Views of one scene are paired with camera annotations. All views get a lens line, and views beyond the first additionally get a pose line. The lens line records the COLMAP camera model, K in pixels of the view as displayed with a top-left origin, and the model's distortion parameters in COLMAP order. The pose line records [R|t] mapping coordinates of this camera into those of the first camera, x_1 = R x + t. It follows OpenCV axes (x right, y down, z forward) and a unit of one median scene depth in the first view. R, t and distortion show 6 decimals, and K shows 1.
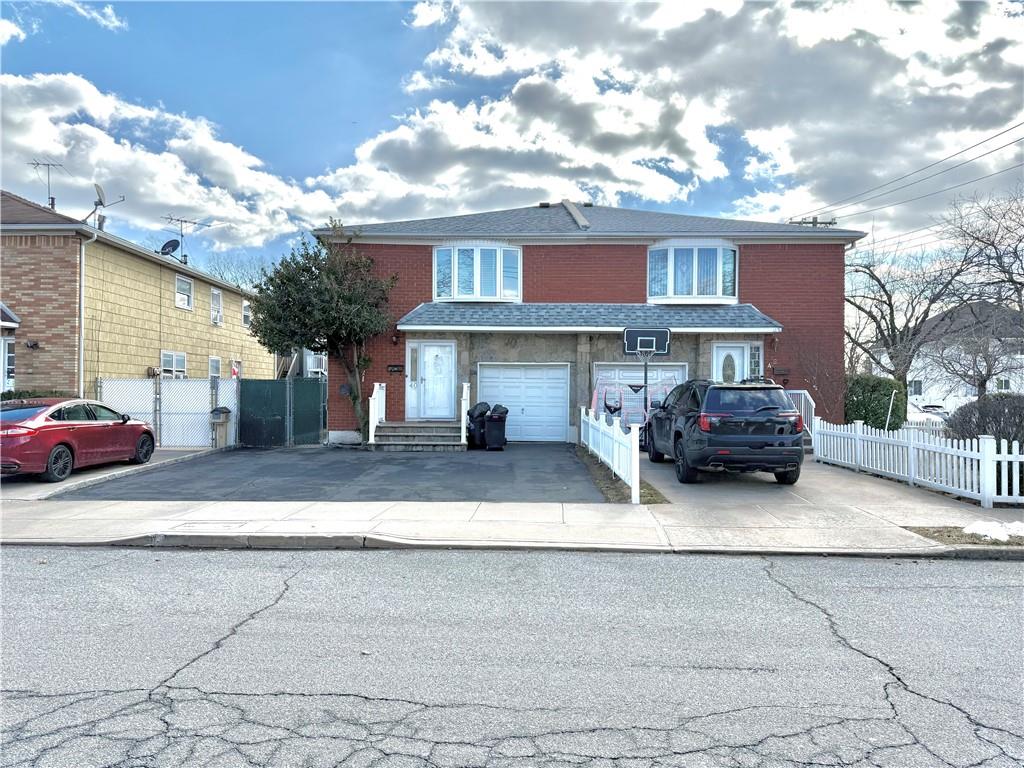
lens RADIAL K [[719.6, 0, 512.0], [0, 719.6, 384.0], [0, 0, 1]] dist [0.043868, -0.000415]
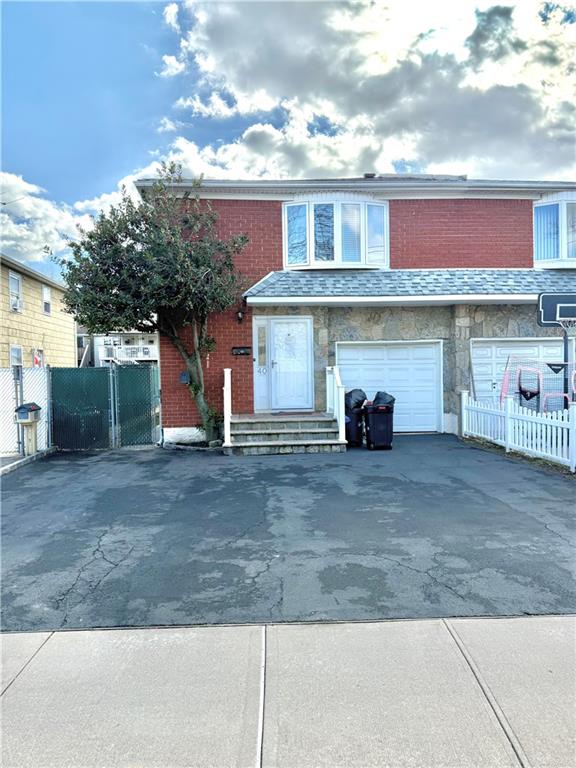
lens RADIAL K [[539.7, 0, 272.1], [0, 539.7, 384.7], [0, 0, 1]] dist [0.043868, -0.000415]
pose [[0.997478, -0.025745, 0.066148, -0.168240], [0.023640, 0.999195, 0.032414, -0.001956], [-0.066929, -0.030769, 0.997283, 0.374448]]
